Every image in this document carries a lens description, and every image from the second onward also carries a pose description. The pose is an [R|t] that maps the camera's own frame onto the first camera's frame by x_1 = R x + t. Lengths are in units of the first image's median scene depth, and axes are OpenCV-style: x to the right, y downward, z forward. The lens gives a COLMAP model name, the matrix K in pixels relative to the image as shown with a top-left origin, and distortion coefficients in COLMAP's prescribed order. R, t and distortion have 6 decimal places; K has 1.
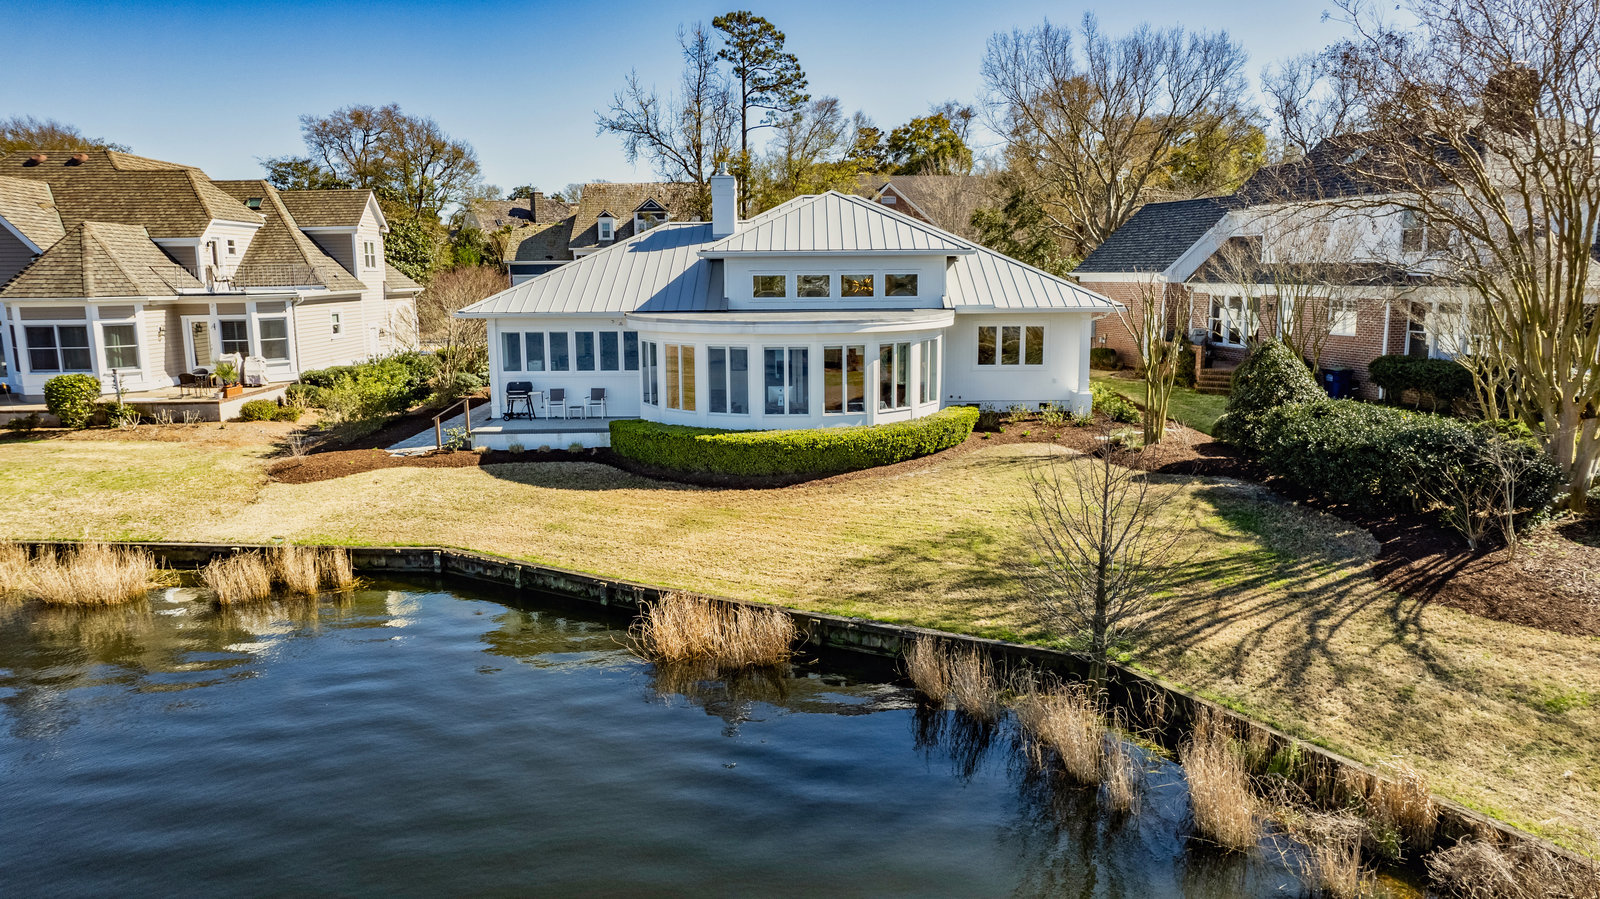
lens RADIAL K [[1017.5, 0, 800.0], [0, 1017.5, 449.5], [0, 0, 1]] dist [-0.078773, 0.064352]
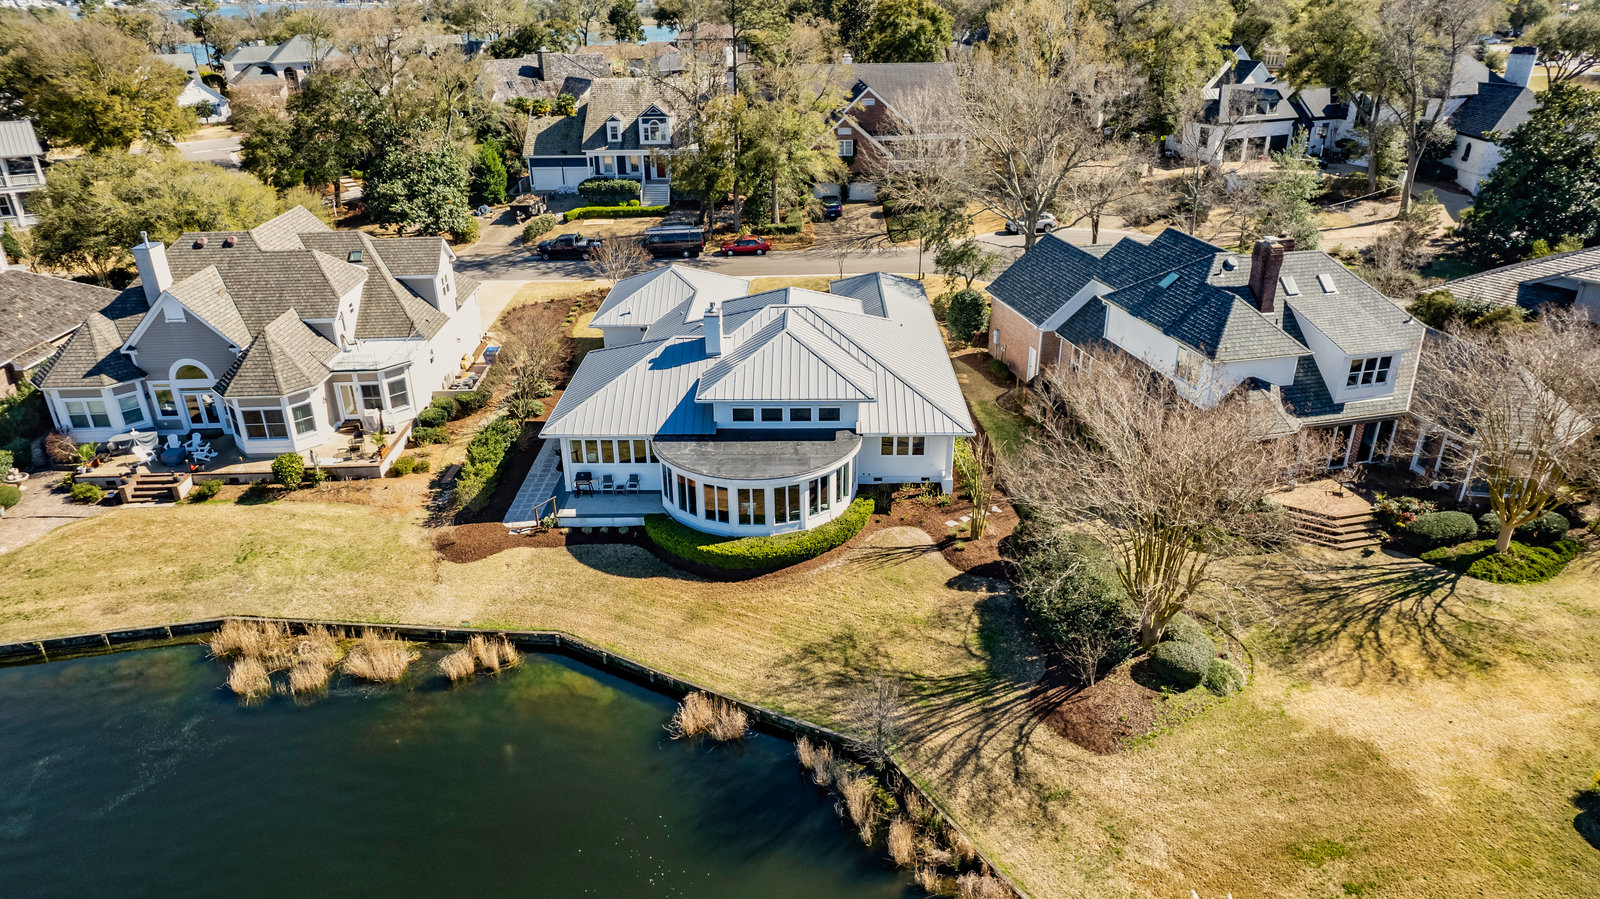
lens RADIAL K [[1017.5, 0, 800.0], [0, 1017.5, 449.5], [0, 0, 1]] dist [-0.078773, 0.064352]
pose [[0.999968, 0.002022, -0.007704, 0.068828], [0.000052, 0.965552, 0.260210, -0.518806], [0.007965, -0.260202, 0.965521, -0.502033]]
